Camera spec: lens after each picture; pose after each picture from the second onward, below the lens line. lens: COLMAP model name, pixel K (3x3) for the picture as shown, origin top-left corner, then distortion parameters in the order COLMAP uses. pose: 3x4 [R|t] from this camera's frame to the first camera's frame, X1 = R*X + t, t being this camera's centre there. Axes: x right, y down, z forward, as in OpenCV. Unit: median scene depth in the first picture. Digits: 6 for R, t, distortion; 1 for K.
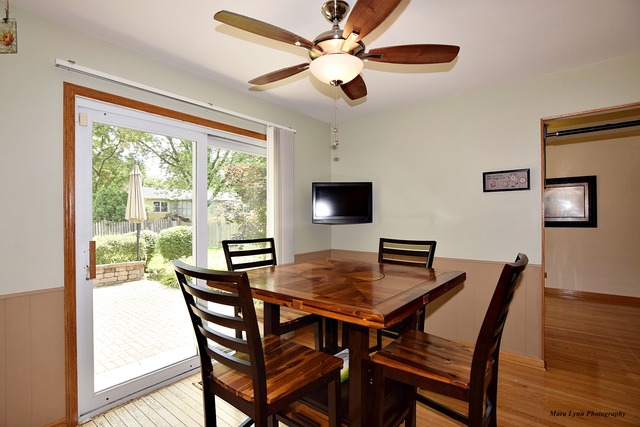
lens RADIAL K [[311.7, 0, 316.2], [0, 311.7, 216.7], [0, 0, 1]] dist [-0.024354, 0.002037]
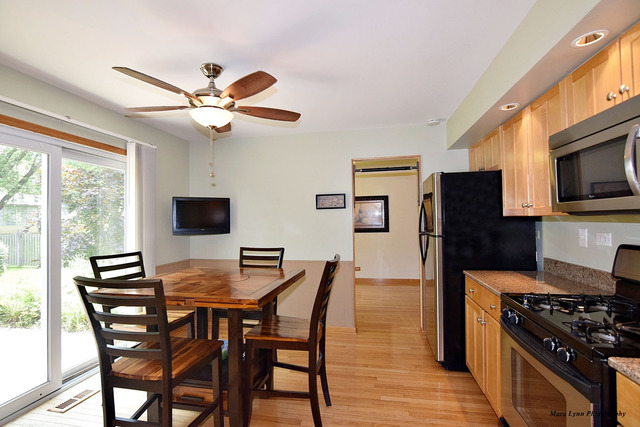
lens RADIAL K [[311.7, 0, 317.1], [0, 311.7, 214.6], [0, 0, 1]] dist [-0.024354, 0.002037]
pose [[0.881369, 0.002497, 0.472421, -0.116876], [0.009649, 0.999682, -0.023284, -0.030062], [-0.472329, 0.025080, 0.881065, -0.235347]]
